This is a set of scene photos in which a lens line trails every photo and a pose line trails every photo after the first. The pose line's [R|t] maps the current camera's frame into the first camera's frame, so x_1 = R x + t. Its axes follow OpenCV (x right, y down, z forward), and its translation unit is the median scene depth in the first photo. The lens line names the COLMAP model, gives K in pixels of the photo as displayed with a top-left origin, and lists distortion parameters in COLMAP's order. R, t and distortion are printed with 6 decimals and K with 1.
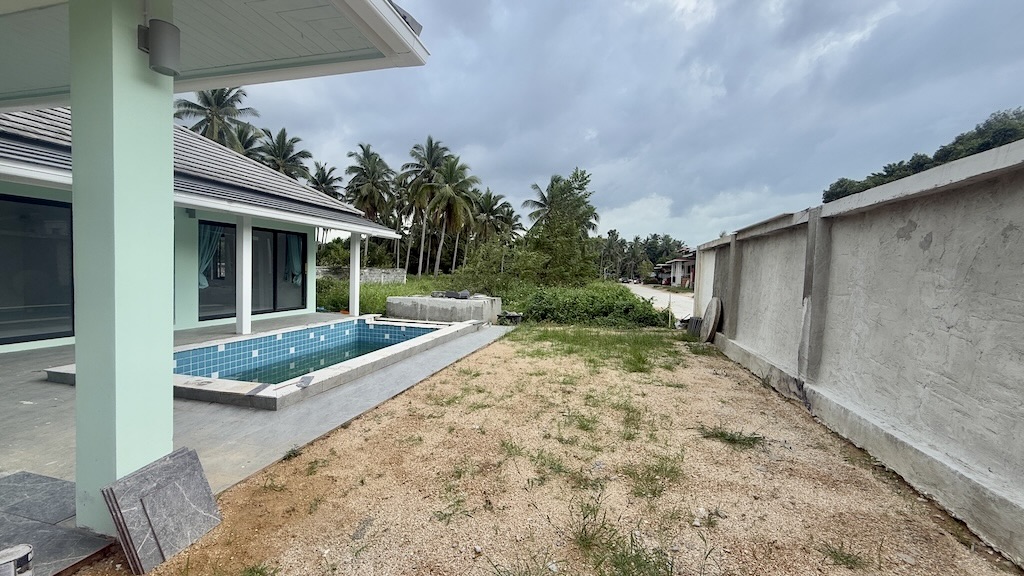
lens RADIAL K [[409.1, 0, 509.9], [0, 409.1, 286.9], [0, 0, 1]] dist [-0.000762, -0.000037]
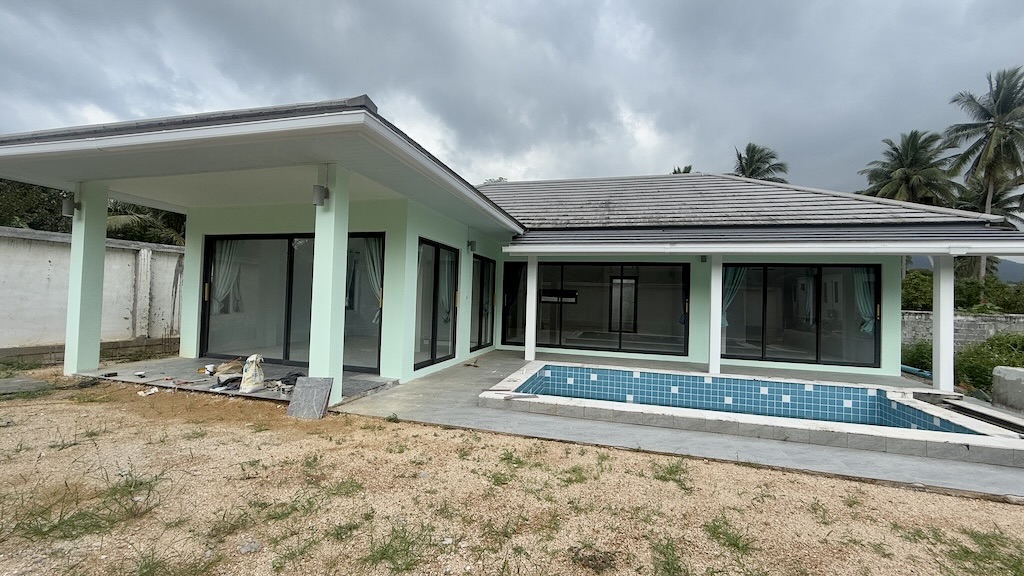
lens RADIAL K [[409.1, 0, 509.9], [0, 409.1, 286.9], [0, 0, 1]] dist [-0.000762, -0.000037]
pose [[-0.016380, -0.054242, -0.998393, 0.235768], [-0.073047, 0.995924, -0.052909, -0.003411], [0.997194, 0.072063, -0.020276, 0.355024]]
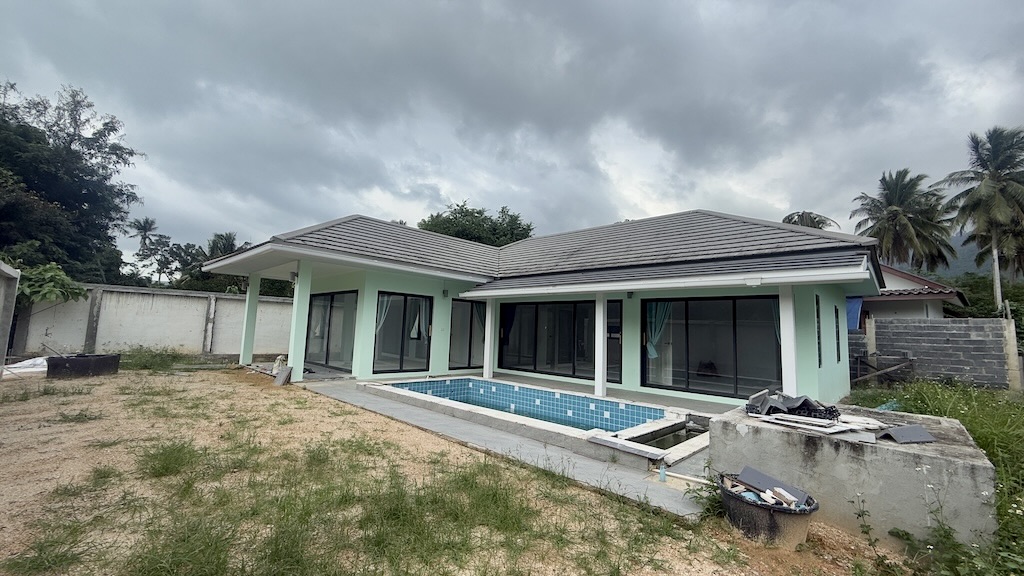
lens RADIAL K [[409.1, 0, 509.9], [0, 409.1, 286.9], [0, 0, 1]] dist [-0.000762, -0.000037]
pose [[-0.485423, -0.137958, -0.863326, 0.332987], [-0.086361, 0.990209, -0.109675, -0.025746], [0.870004, 0.021319, -0.492584, 0.912718]]
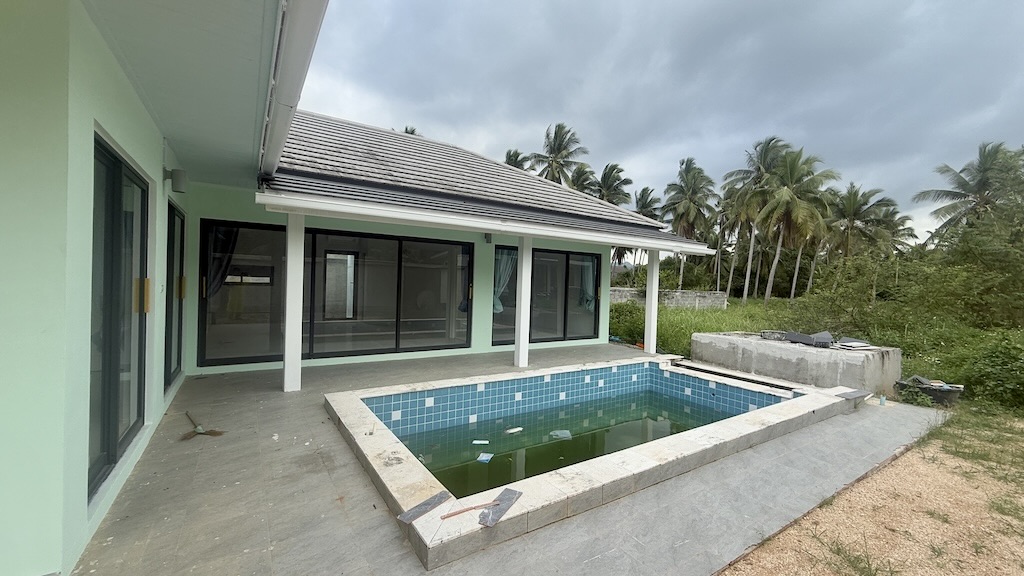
lens RADIAL K [[409.1, 0, 509.9], [0, 409.1, 286.9], [0, 0, 1]] dist [-0.000762, -0.000037]
pose [[0.737921, 0.004559, -0.674872, -0.040668], [-0.039121, 0.998585, -0.036030, -0.018623], [0.673752, 0.052989, 0.737055, 0.210716]]
